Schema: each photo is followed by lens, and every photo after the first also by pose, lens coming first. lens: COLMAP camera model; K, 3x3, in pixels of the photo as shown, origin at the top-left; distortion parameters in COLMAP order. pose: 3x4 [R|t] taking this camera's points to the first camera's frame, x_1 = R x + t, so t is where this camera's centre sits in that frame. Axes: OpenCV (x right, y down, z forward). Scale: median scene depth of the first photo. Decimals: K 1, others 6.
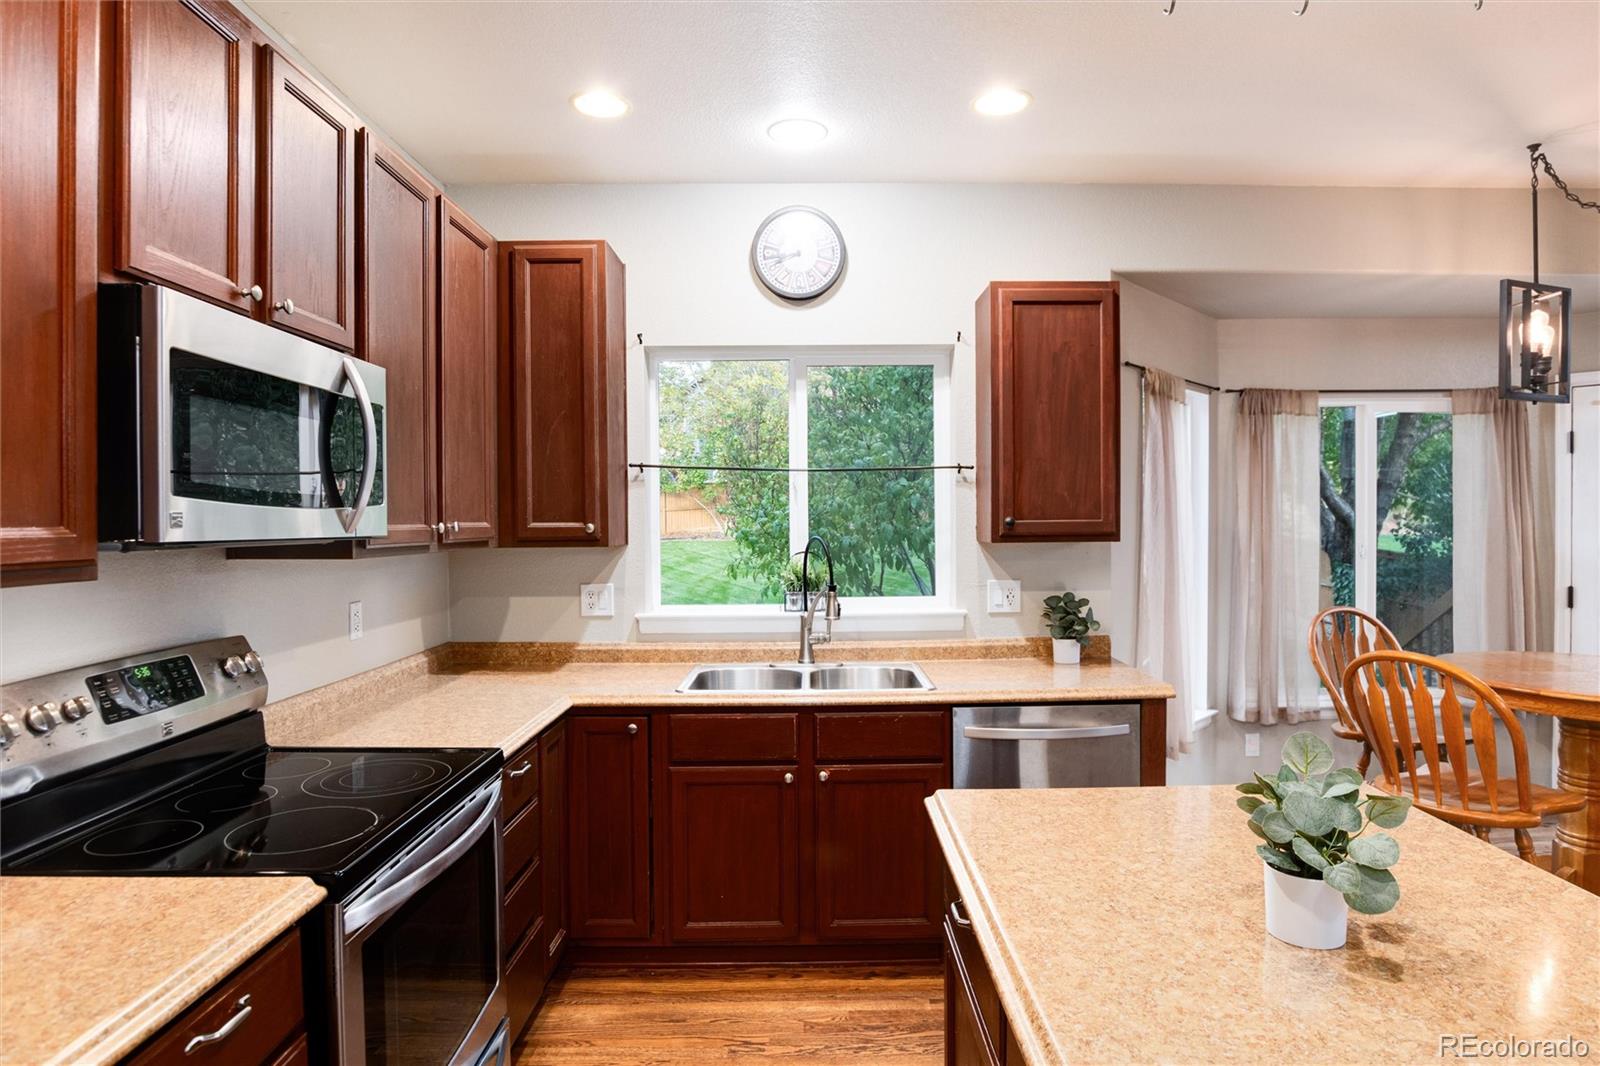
lens RADIAL K [[898.1, 0, 814.0], [0, 898.1, 533.6], [0, 0, 1]] dist [-0.021922, -0.000253]
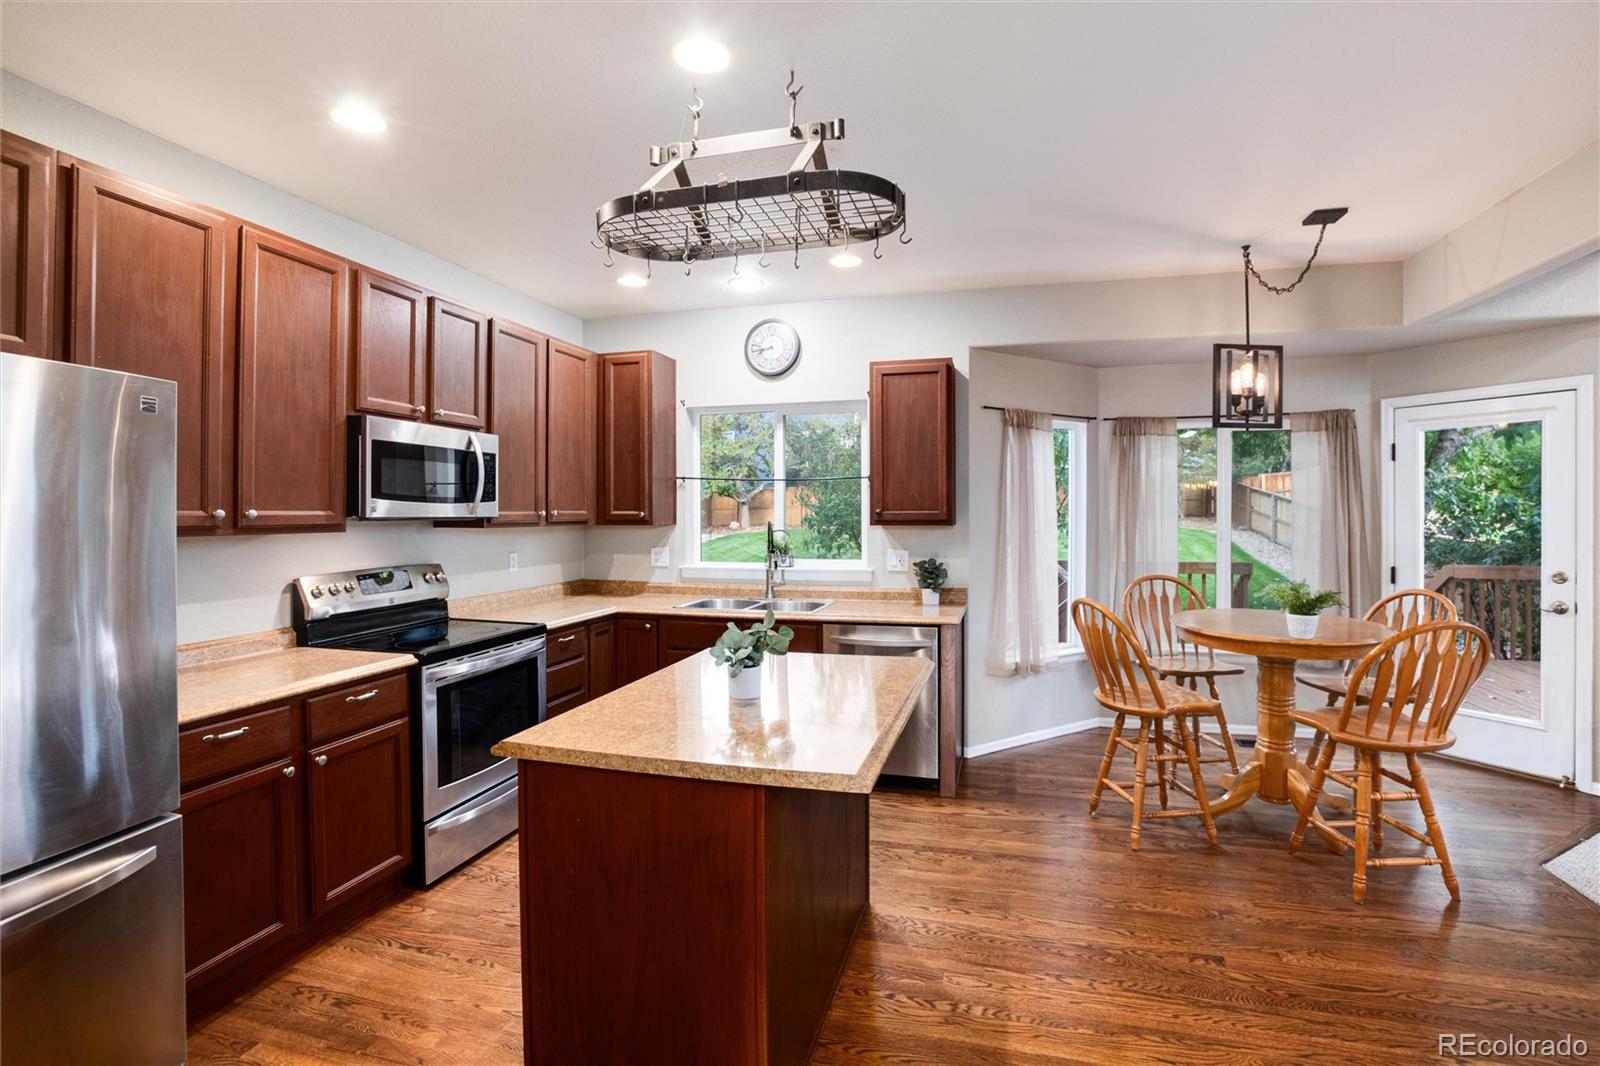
lens RADIAL K [[725.0, 0, 818.4], [0, 725.0, 514.3], [0, 0, 1]] dist [-0.032039, 0.004211]
pose [[0.963602, 0.006426, -0.267263, 0.456818], [-0.009202, 0.999916, -0.009133, 0.003222], [0.267182, 0.011259, 0.963580, -0.269763]]
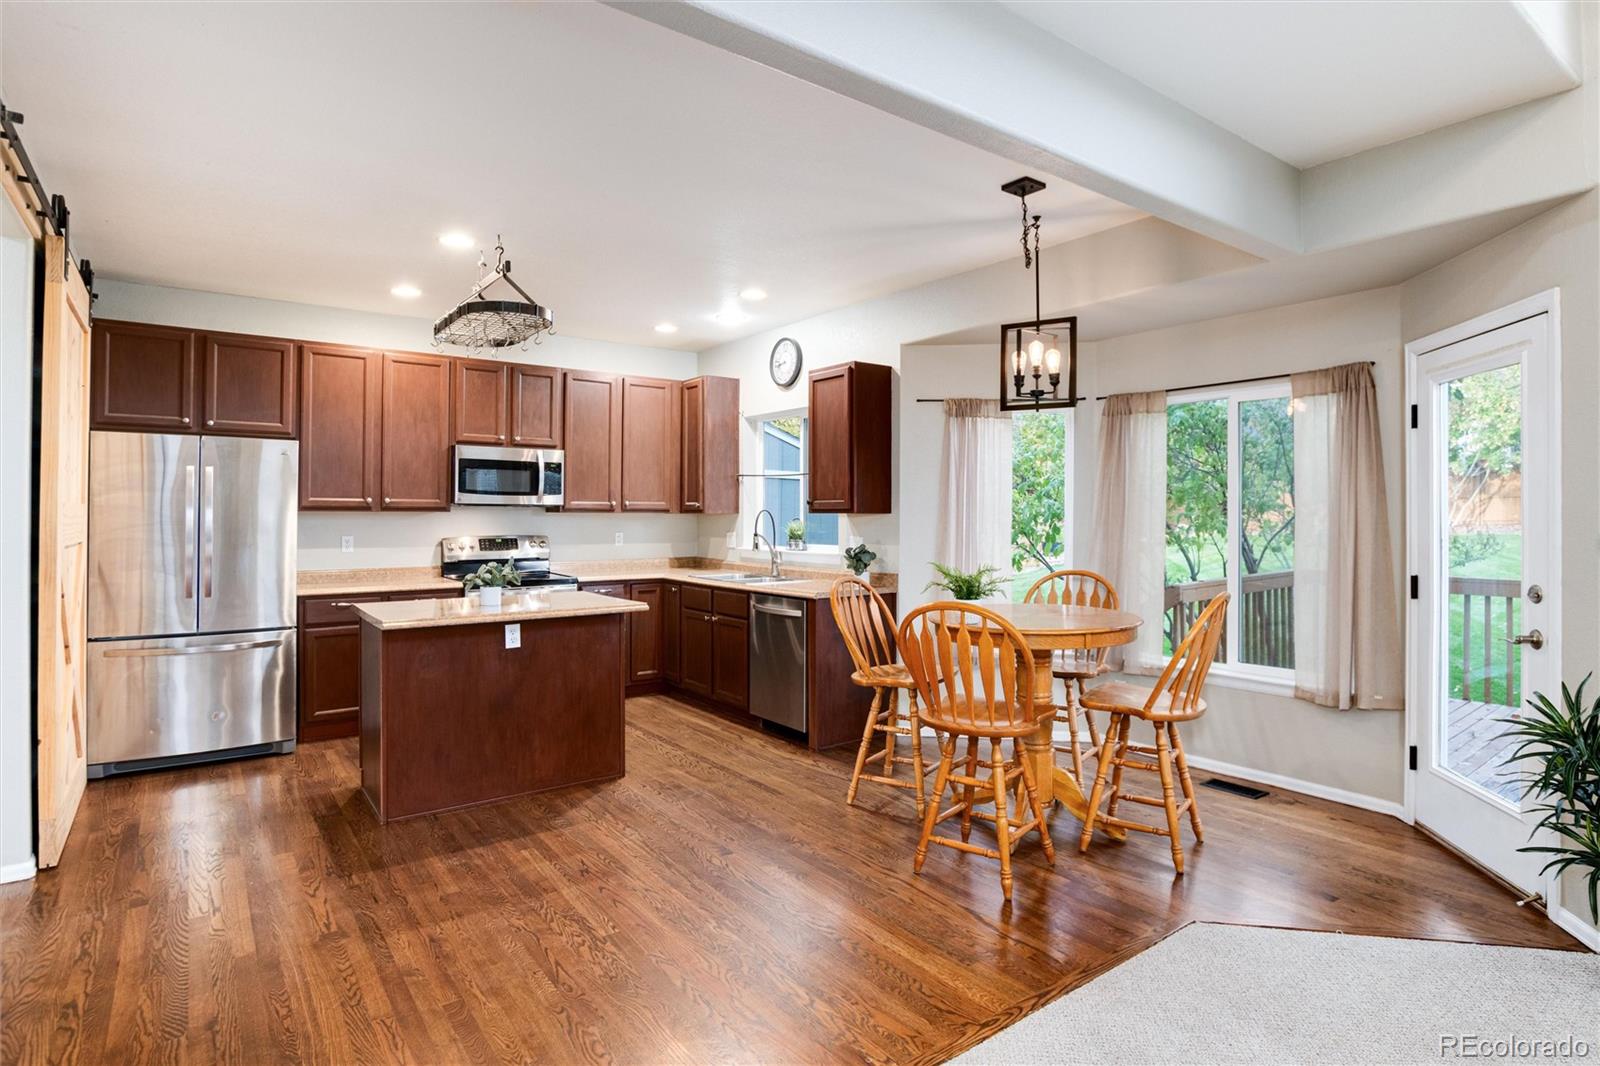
lens RADIAL K [[841.8, 0, 818.9], [0, 841.8, 509.8], [0, 0, 1]] dist [-0.023450, 0.004410]
pose [[0.592274, 0.005678, -0.805717, 1.606373], [-0.020311, 0.999763, -0.007885, 0.016216], [0.805481, 0.021035, 0.592248, -0.001497]]
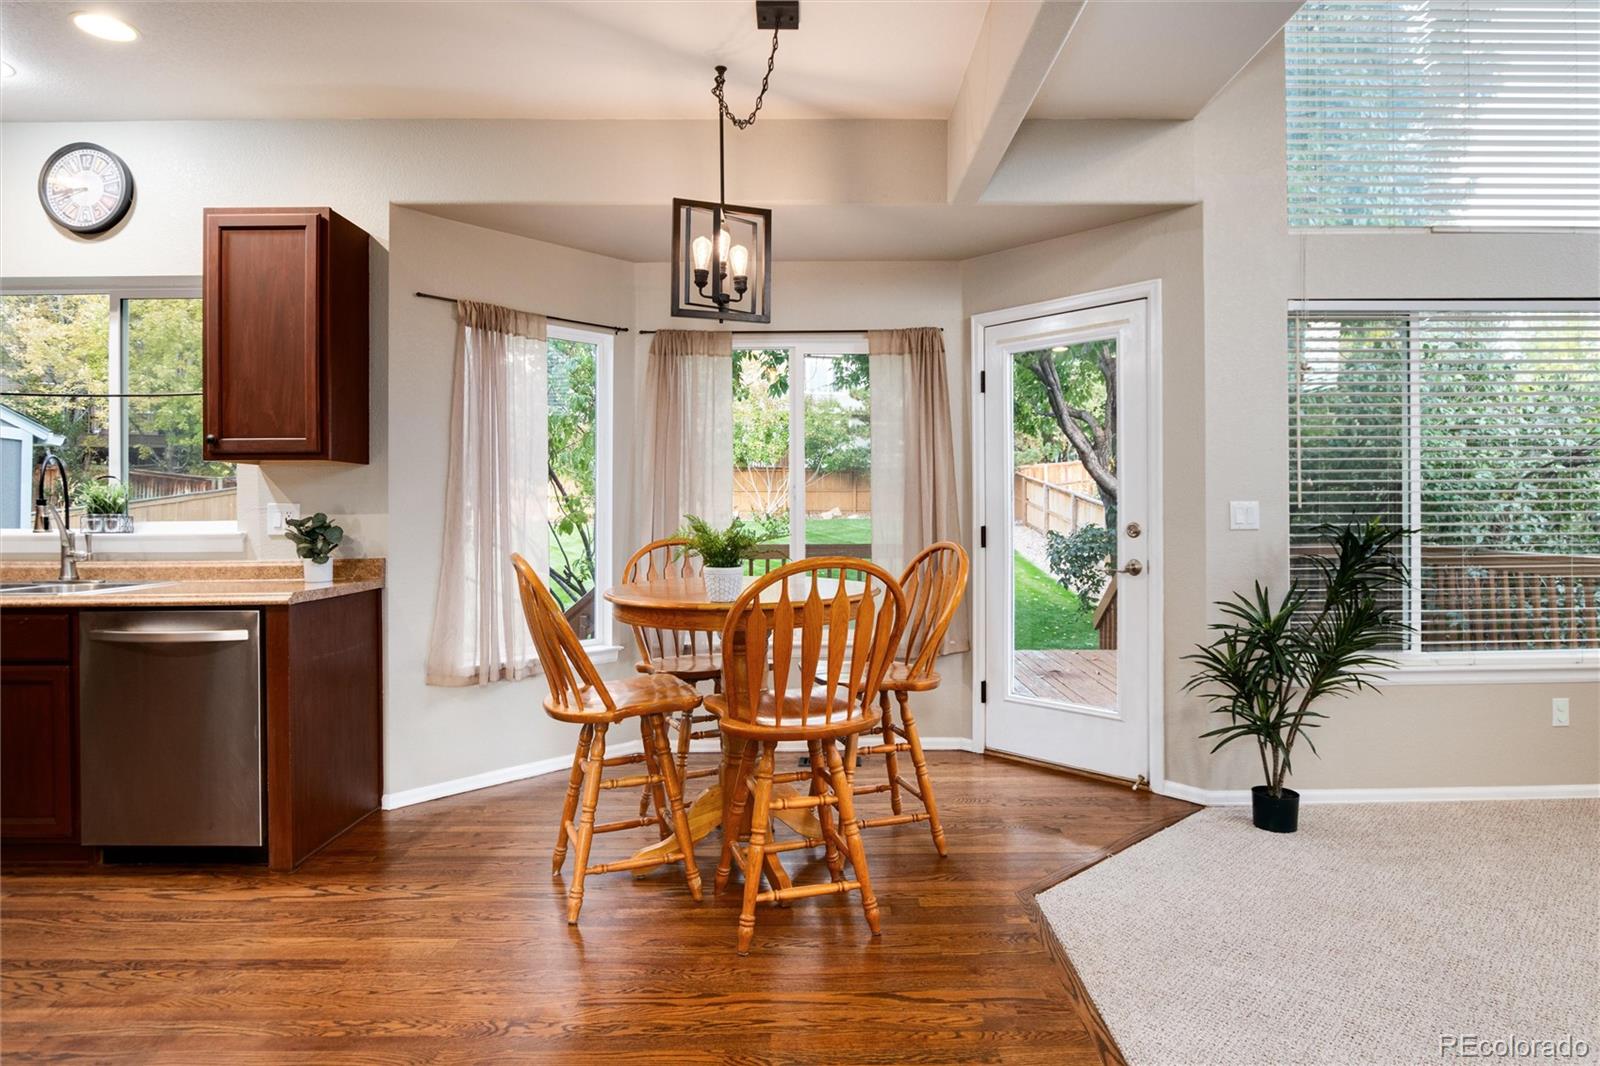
lens RADIAL K [[881.2, 0, 818.0], [0, 881.2, 512.4], [0, 0, 1]] dist [-0.020134, 0.002971]
pose [[0.999974, 0.003936, -0.006028, 0.916555], [-0.004037, 0.999851, -0.016773, 0.084444], [0.005961, 0.016797, 0.999841, 0.001633]]
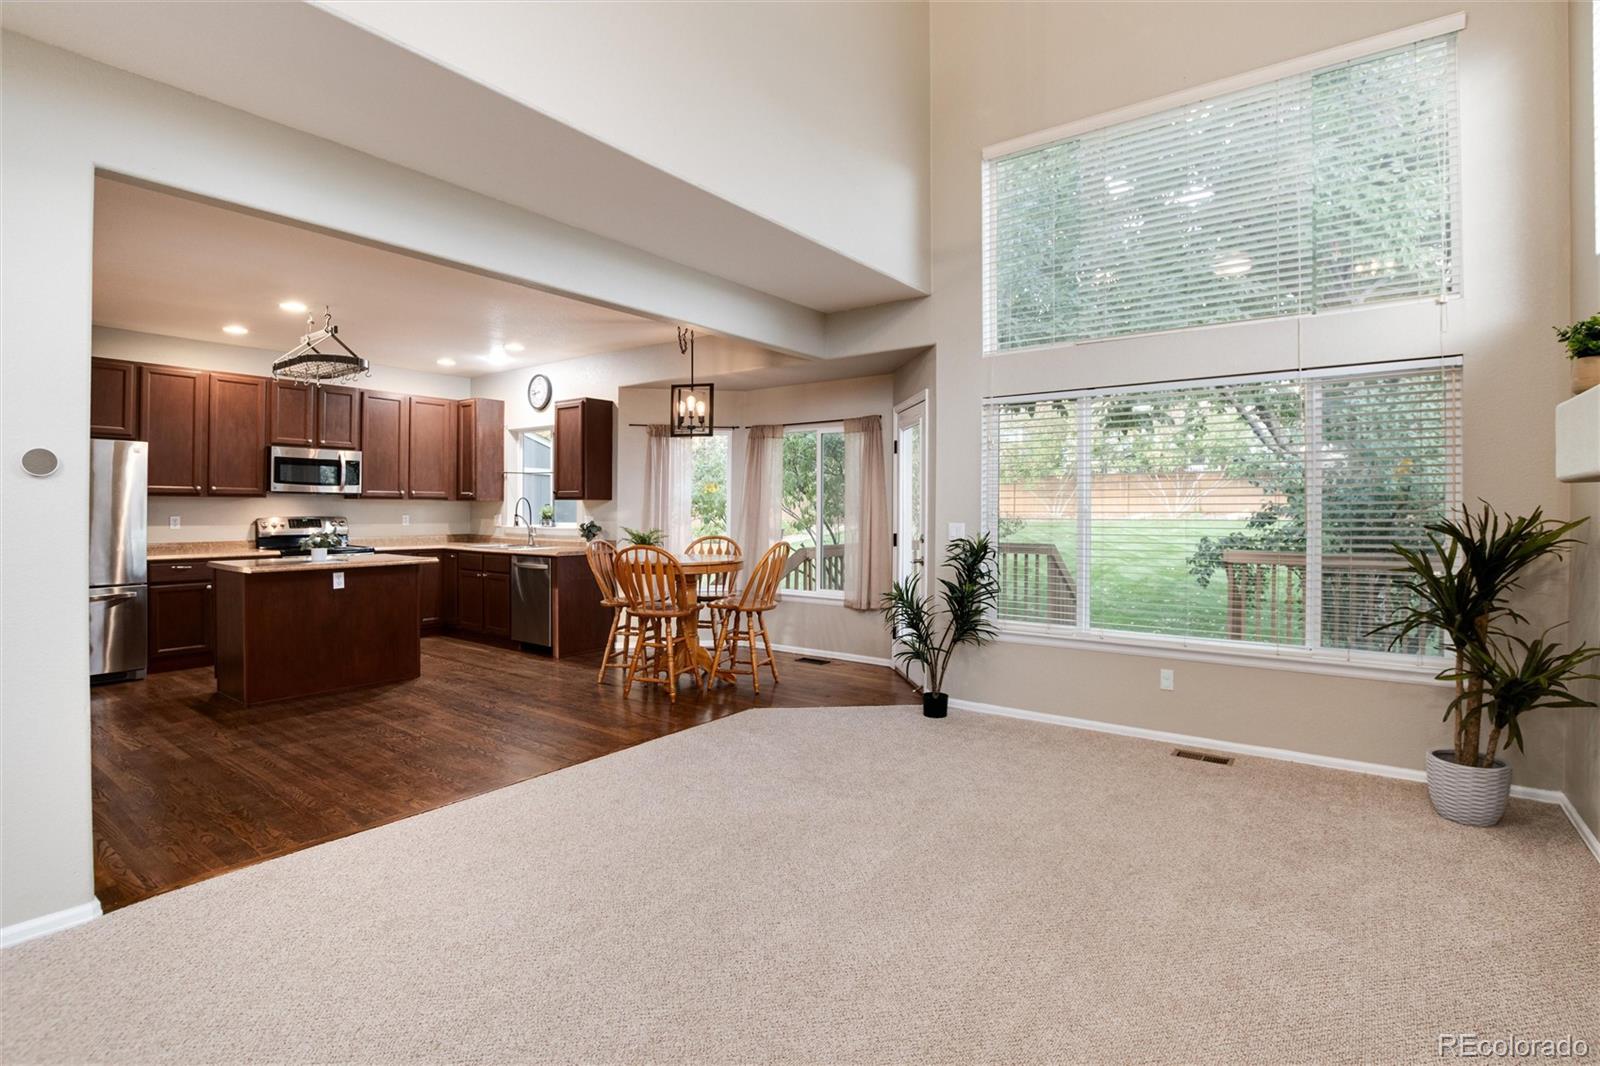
lens RADIAL K [[765.5, 0, 813.2], [0, 765.5, 511.2], [0, 0, 1]] dist [-0.022687, -0.000187]
pose [[0.795833, 0.013945, -0.605355, 2.184972], [-0.020964, 0.999770, -0.004529, 0.038304], [0.605153, 0.016295, 0.795943, -0.333520]]
